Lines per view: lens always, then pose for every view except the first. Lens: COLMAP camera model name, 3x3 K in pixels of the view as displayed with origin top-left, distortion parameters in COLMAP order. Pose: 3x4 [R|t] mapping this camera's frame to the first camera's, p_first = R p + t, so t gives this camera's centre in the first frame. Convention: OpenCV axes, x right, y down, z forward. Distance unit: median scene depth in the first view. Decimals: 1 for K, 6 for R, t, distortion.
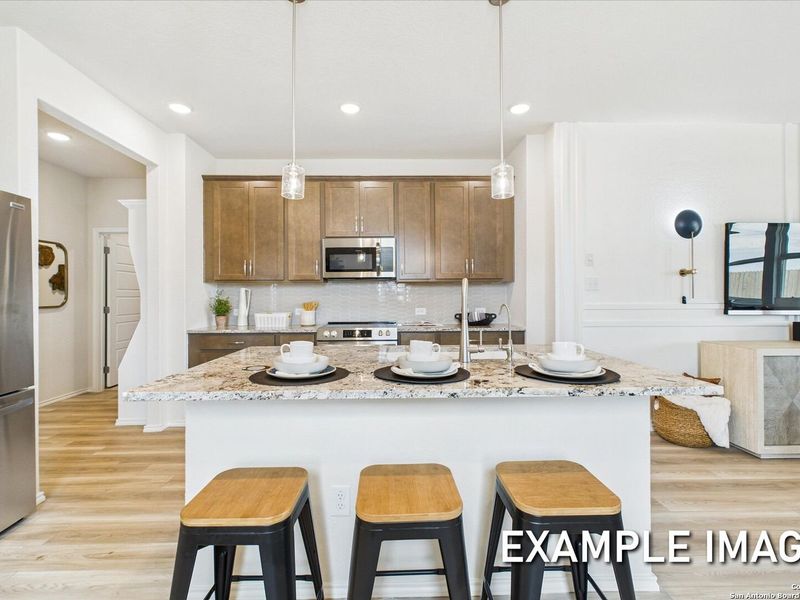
lens RADIAL K [[379.0, 0, 400.6], [0, 379.0, 294.3], [0, 0, 1]] dist [0.000744, 0.000123]
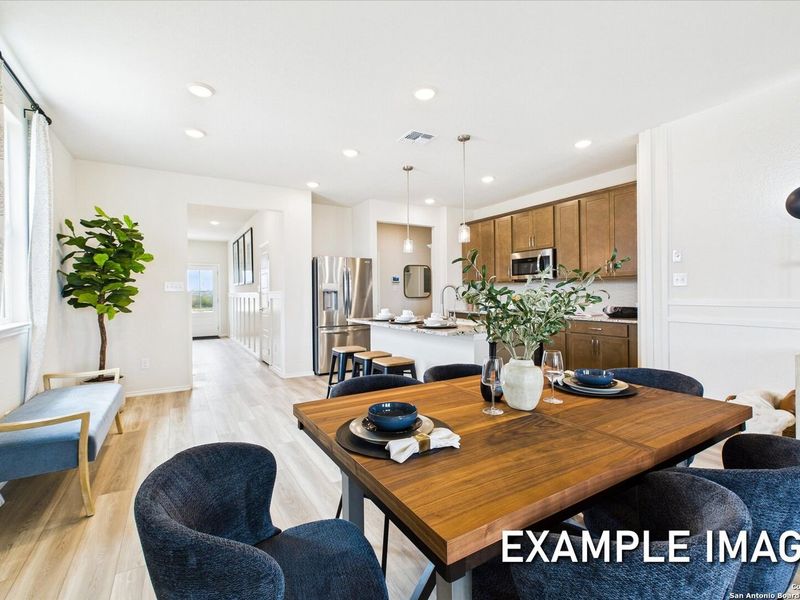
lens RADIAL K [[379.0, 0, 397.1], [0, 379.0, 295.2], [0, 0, 1]] dist [0.000744, 0.000123]
pose [[0.483615, 0.006495, -0.875257, 1.129215], [0.008379, 0.999892, 0.012050, -0.006112], [0.875241, -0.013162, 0.483508, -0.143012]]
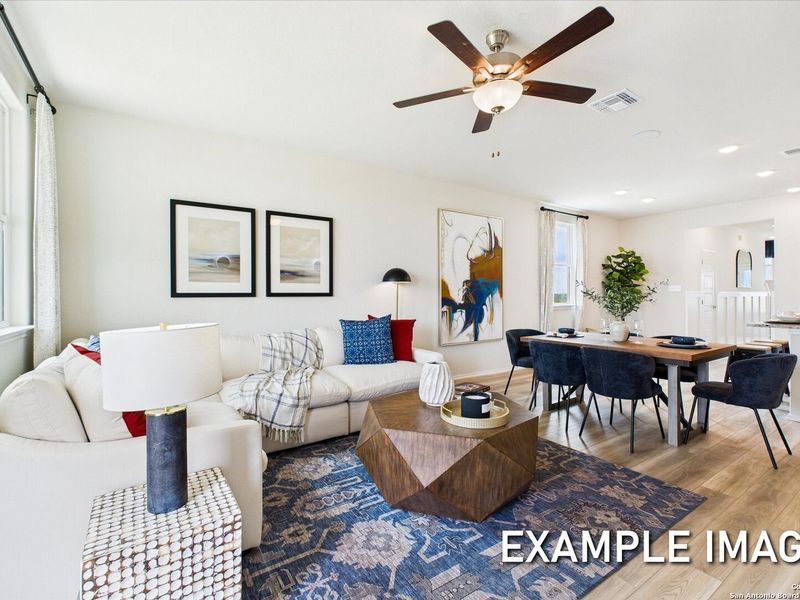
lens RADIAL K [[379.0, 0, 400.3], [0, 379.0, 295.4], [0, 0, 1]] dist [0.000744, 0.000123]
pose [[-0.843767, 0.007791, -0.536653, 1.913851], [0.009122, 0.999958, 0.000175, -0.003428], [0.536632, -0.004748, -0.843803, 0.778502]]
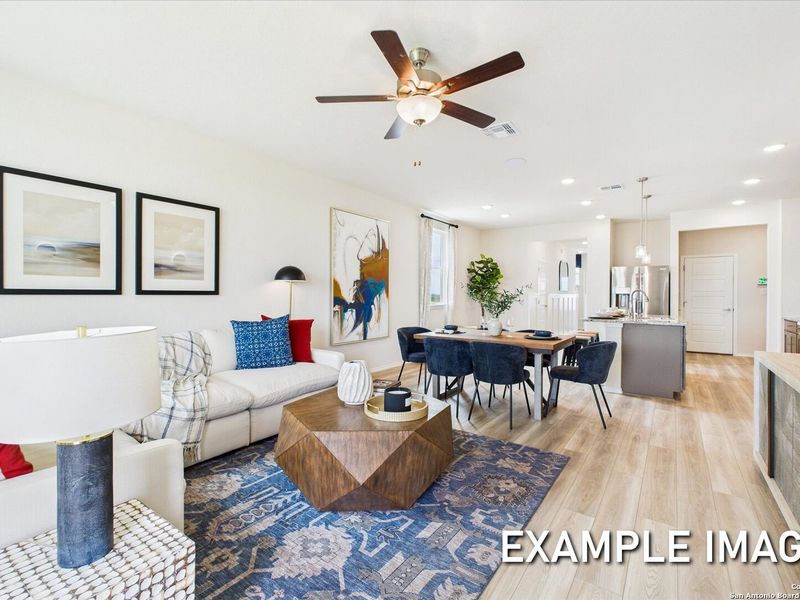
lens RADIAL K [[379.0, 0, 400.2], [0, 379.0, 295.8], [0, 0, 1]] dist [0.000744, 0.000123]
pose [[-0.606466, 0.003219, -0.795103, 2.000319], [-0.000301, 0.999991, 0.004278, -0.004462], [0.795109, 0.002834, -0.606460, 0.713905]]
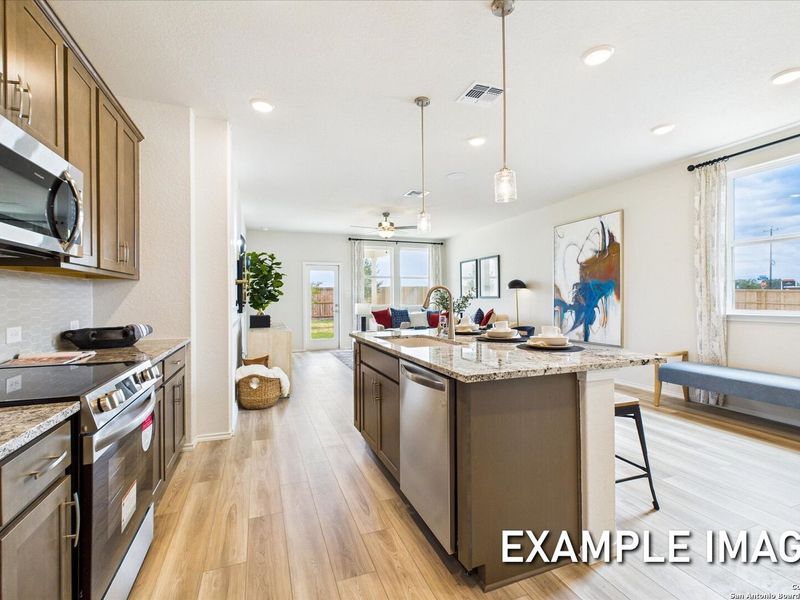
lens RADIAL K [[379.0, 0, 400.0], [0, 379.0, 297.8], [0, 0, 1]] dist [0.000744, 0.000123]
pose [[-0.324987, 0.007551, 0.945688, -0.556504], [0.005882, 0.999965, -0.005963, 0.007271], [-0.945700, 0.003625, -0.325020, 0.900861]]
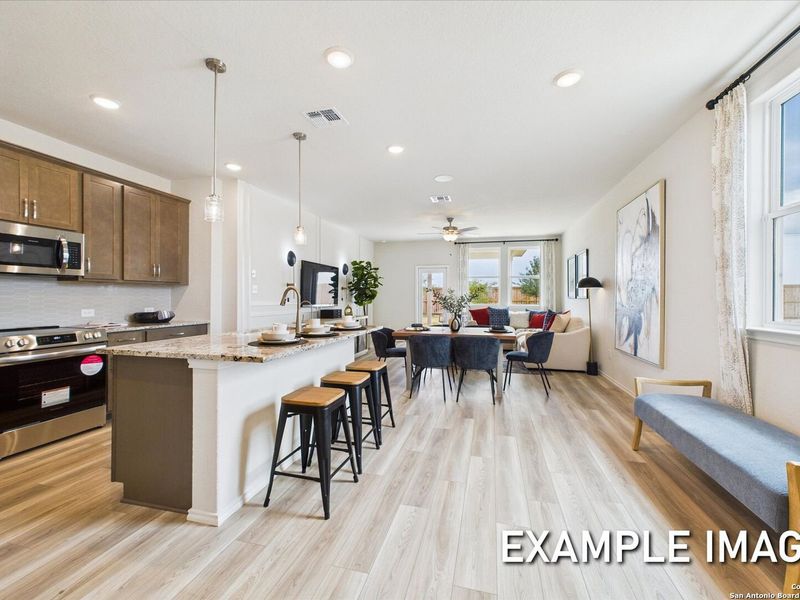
lens RADIAL K [[345.8, 0, 403.0], [0, 345.8, 298.2], [0, 0, 1]] dist [0.007421, 0.000326]
pose [[0.273518, 0.002424, 0.961864, -0.599678], [-0.006997, 0.999975, -0.000530, 0.003746], [-0.961841, -0.006585, 0.273528, 0.018268]]
